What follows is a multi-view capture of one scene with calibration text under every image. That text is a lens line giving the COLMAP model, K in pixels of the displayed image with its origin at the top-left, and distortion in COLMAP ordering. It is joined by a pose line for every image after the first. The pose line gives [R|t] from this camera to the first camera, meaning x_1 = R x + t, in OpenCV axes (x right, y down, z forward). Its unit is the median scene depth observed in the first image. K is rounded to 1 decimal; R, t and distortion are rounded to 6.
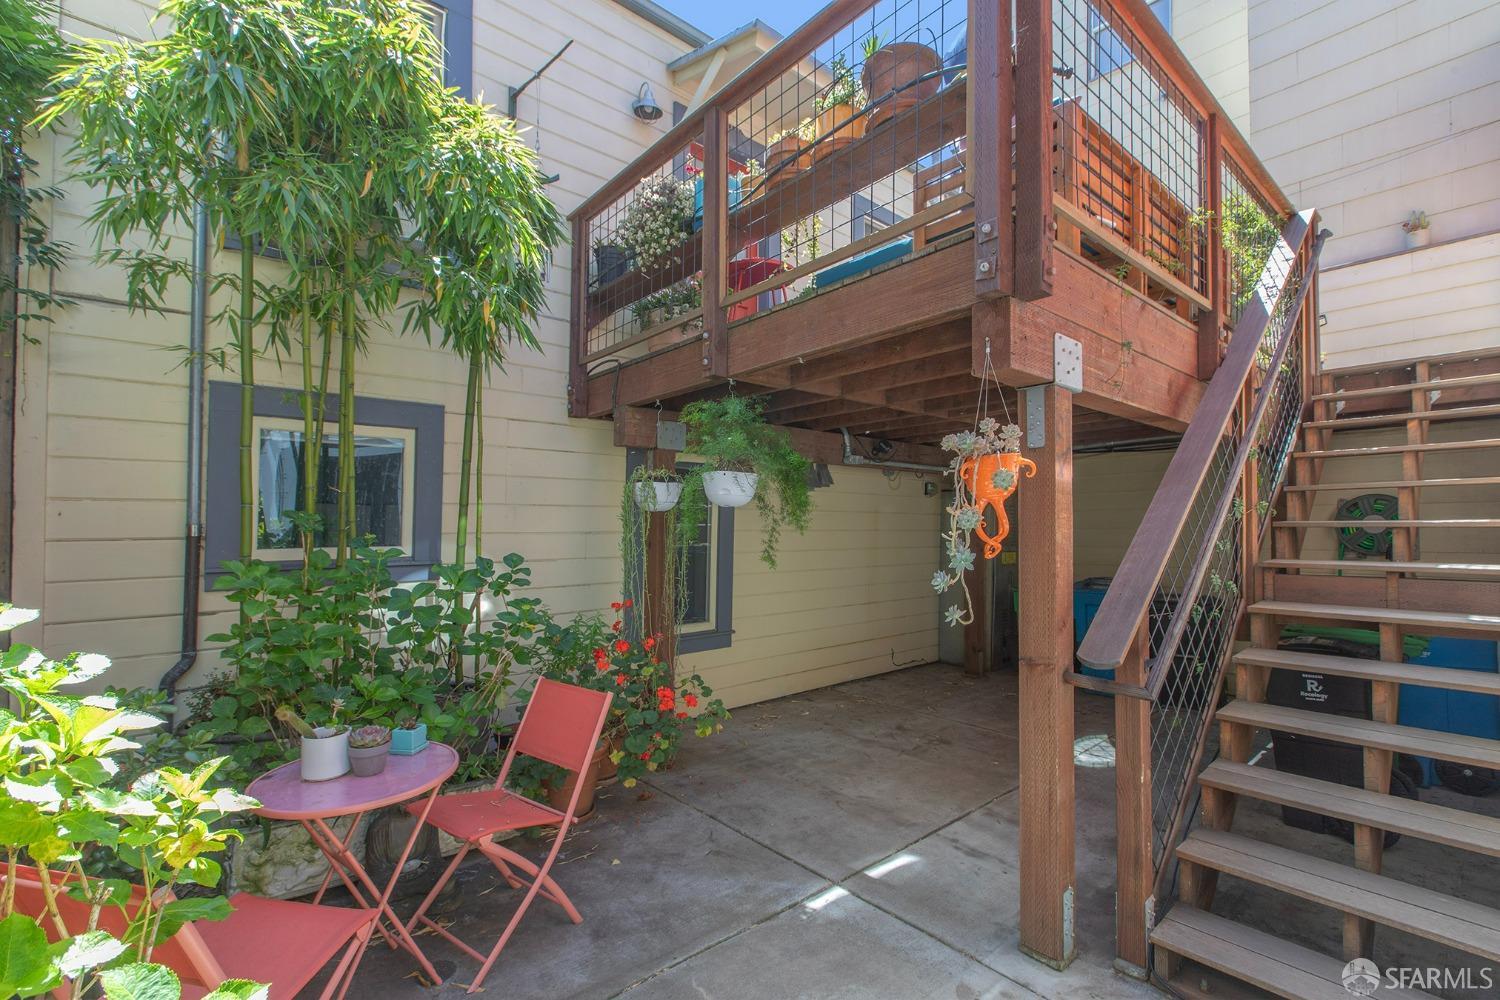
lens RADIAL K [[674.9, 0, 744.2], [0, 674.9, 511.2], [0, 0, 1]] dist [-0.000550, -0.000008]
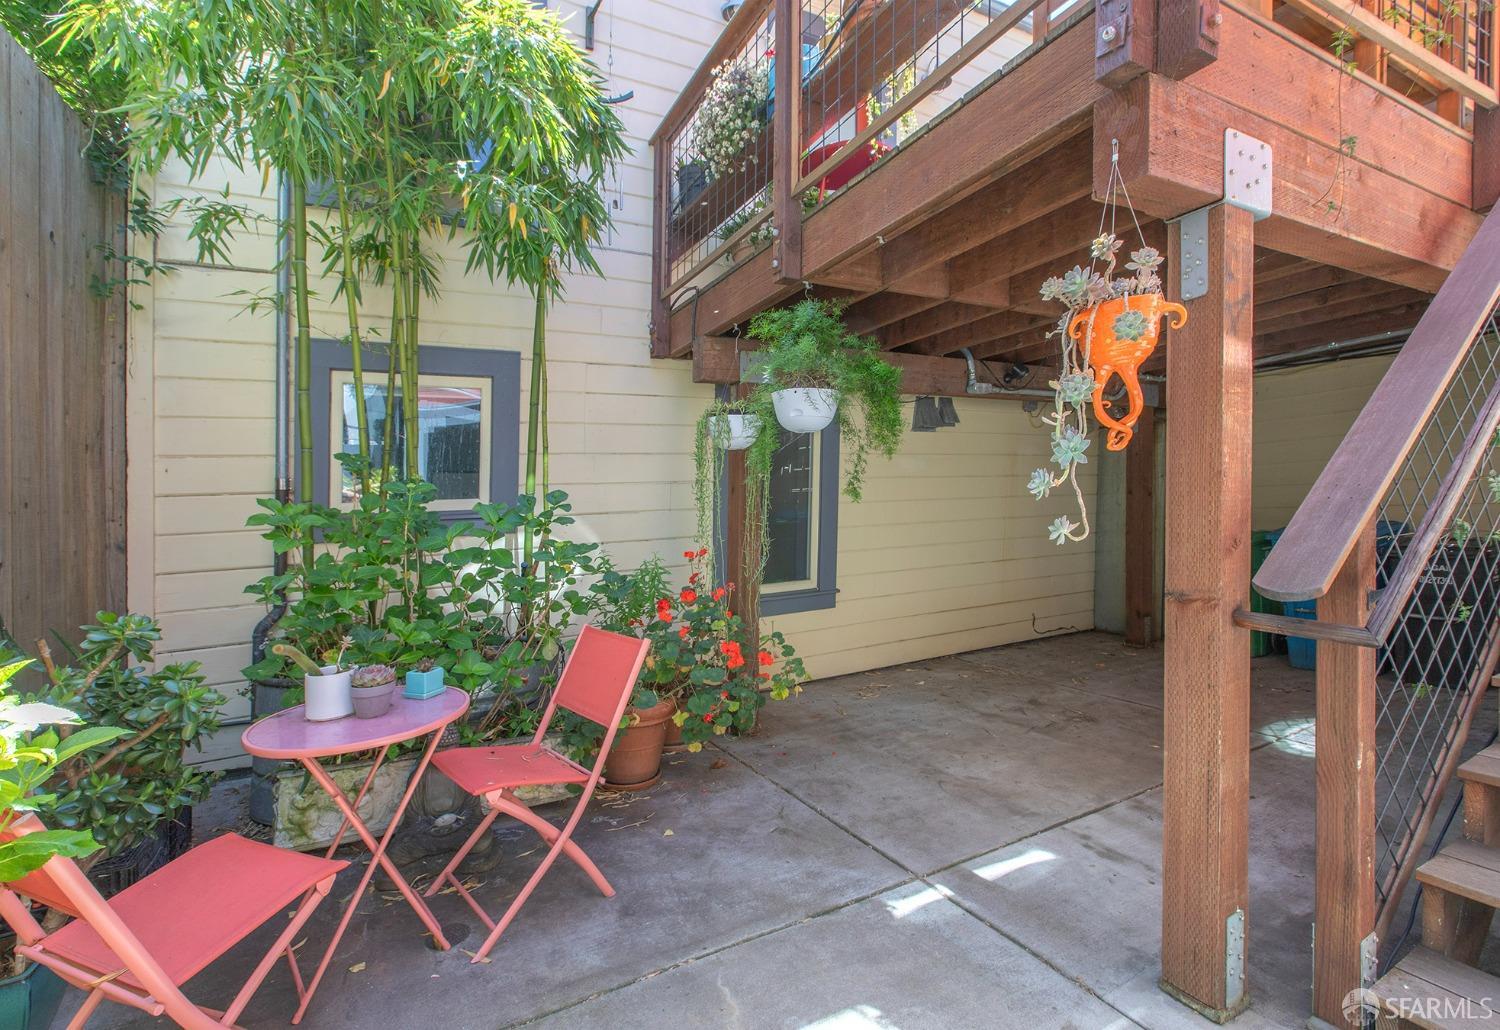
lens RADIAL K [[694.5, 0, 752.1], [0, 694.5, 529.8], [0, 0, 1]] dist [0.000001, -0.000441]
pose [[0.977769, -0.020212, -0.208708, 0.105751], [0.031495, 0.998208, 0.050880, 0.078567], [0.207306, -0.056322, 0.976654, 0.152235]]
